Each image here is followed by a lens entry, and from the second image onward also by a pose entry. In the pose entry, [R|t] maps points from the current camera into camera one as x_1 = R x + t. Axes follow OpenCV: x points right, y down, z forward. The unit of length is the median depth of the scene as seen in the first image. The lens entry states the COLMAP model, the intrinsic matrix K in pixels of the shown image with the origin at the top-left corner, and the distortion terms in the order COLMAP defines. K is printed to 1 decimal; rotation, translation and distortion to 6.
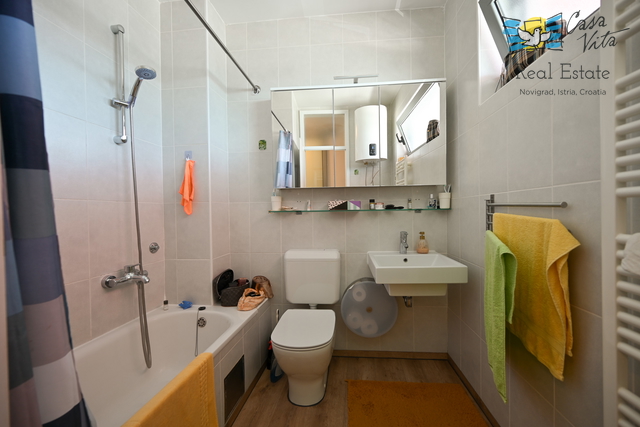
lens RADIAL K [[251.5, 0, 323.1], [0, 251.5, 213.9], [0, 0, 1]] dist [-0.002596, -0.000658]
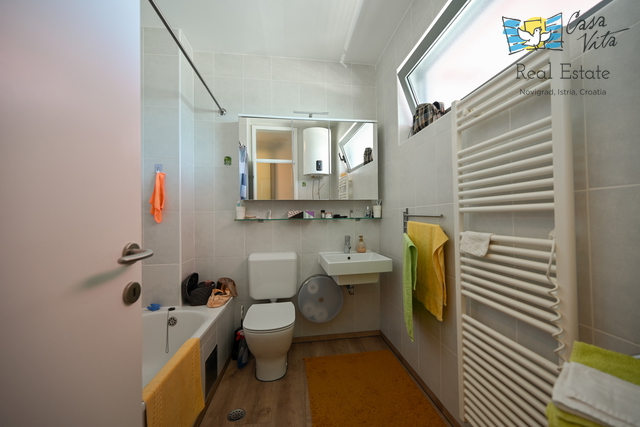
lens RADIAL K [[251.5, 0, 323.1], [0, 251.5, 213.9], [0, 0, 1]] dist [-0.002596, -0.000658]
pose [[0.972930, 0.005917, 0.231025, -0.093568], [0.001552, 0.999482, -0.032136, 0.000814], [-0.231095, 0.031625, 0.972417, -0.211390]]
